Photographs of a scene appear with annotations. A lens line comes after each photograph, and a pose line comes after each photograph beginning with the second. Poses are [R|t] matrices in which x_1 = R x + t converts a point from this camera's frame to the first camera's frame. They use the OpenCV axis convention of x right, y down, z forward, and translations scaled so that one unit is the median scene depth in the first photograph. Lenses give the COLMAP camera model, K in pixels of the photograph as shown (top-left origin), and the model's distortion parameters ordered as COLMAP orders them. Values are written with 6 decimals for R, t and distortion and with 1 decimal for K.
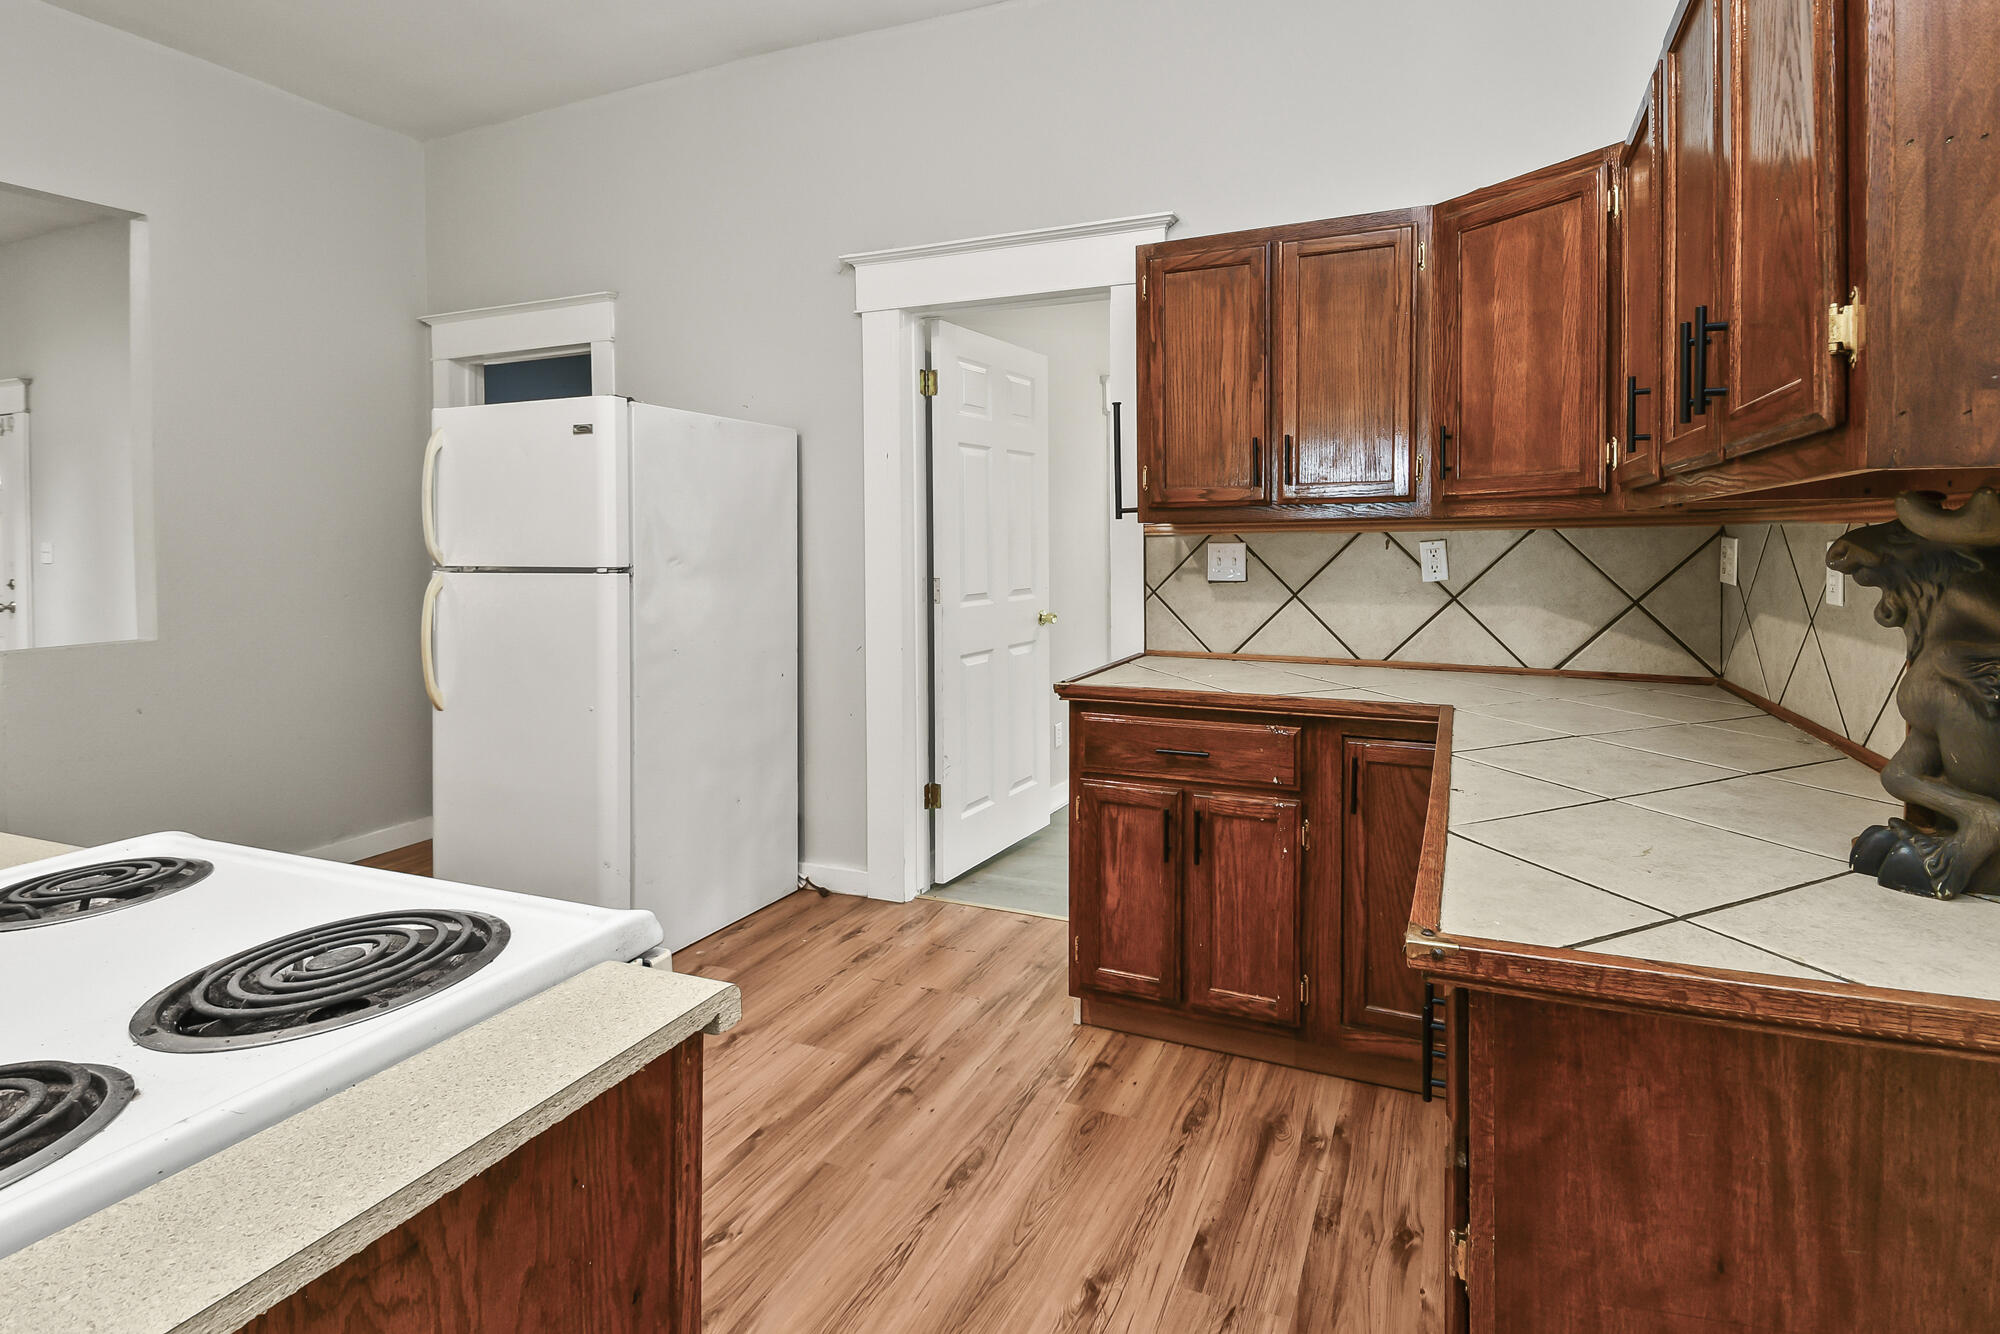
lens RADIAL K [[867.0, 0, 1001.1], [0, 867.0, 581.7], [0, 0, 1]] dist [0.000807, -0.000667]
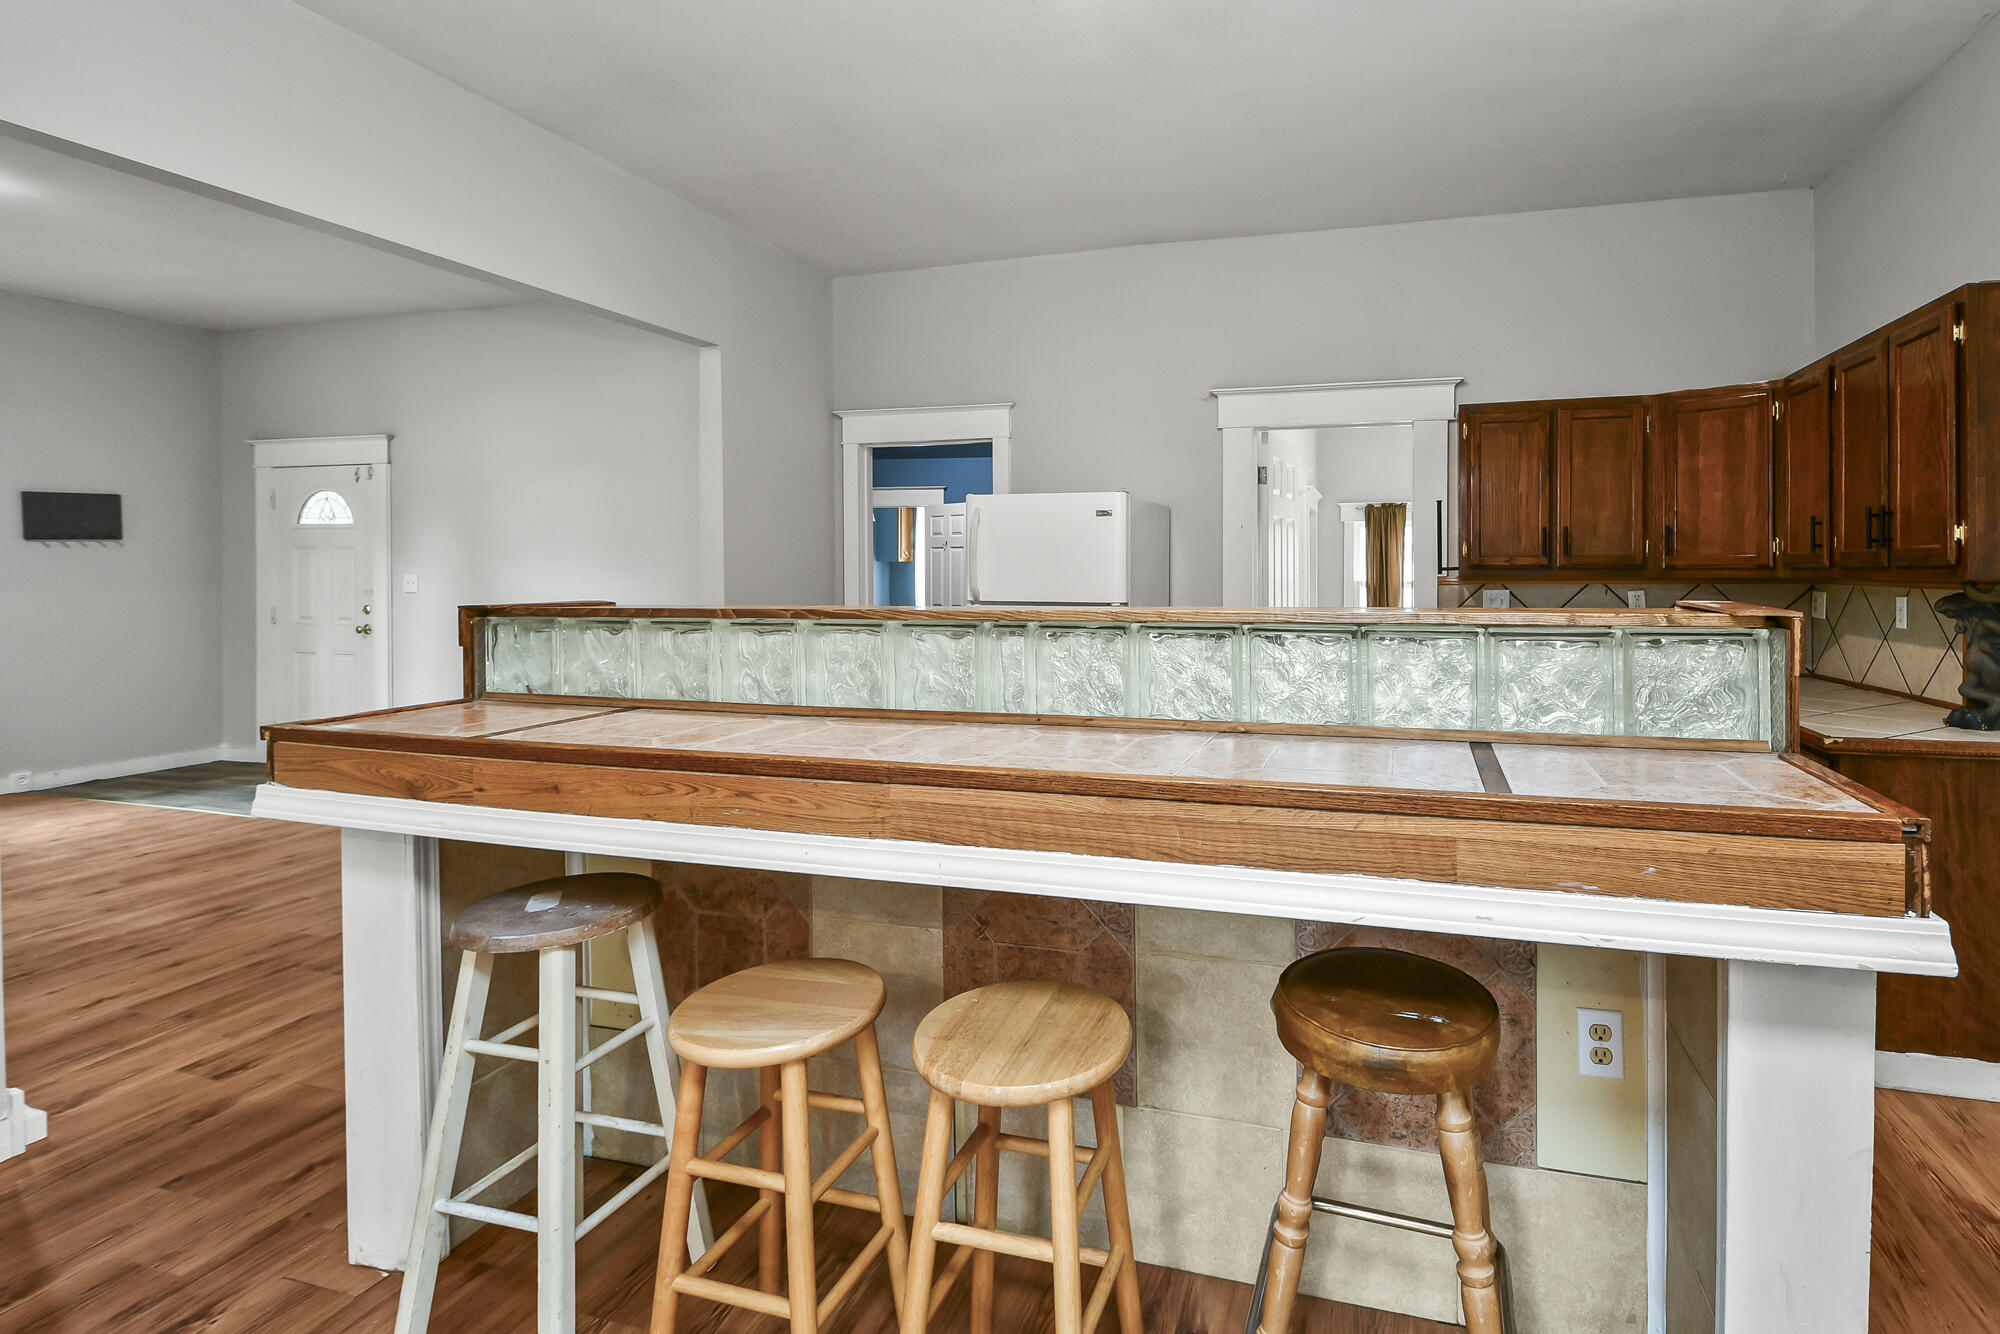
lens RADIAL K [[873.9, 0, 1038.4], [0, 873.9, 594.0], [0, 0, 1]] dist [0.007587, -0.000550]
pose [[0.996723, 0.007615, 0.080532, -0.943899], [-0.005928, 0.999758, -0.021162, 0.002516], [-0.080673, 0.020615, 0.996527, -0.687040]]
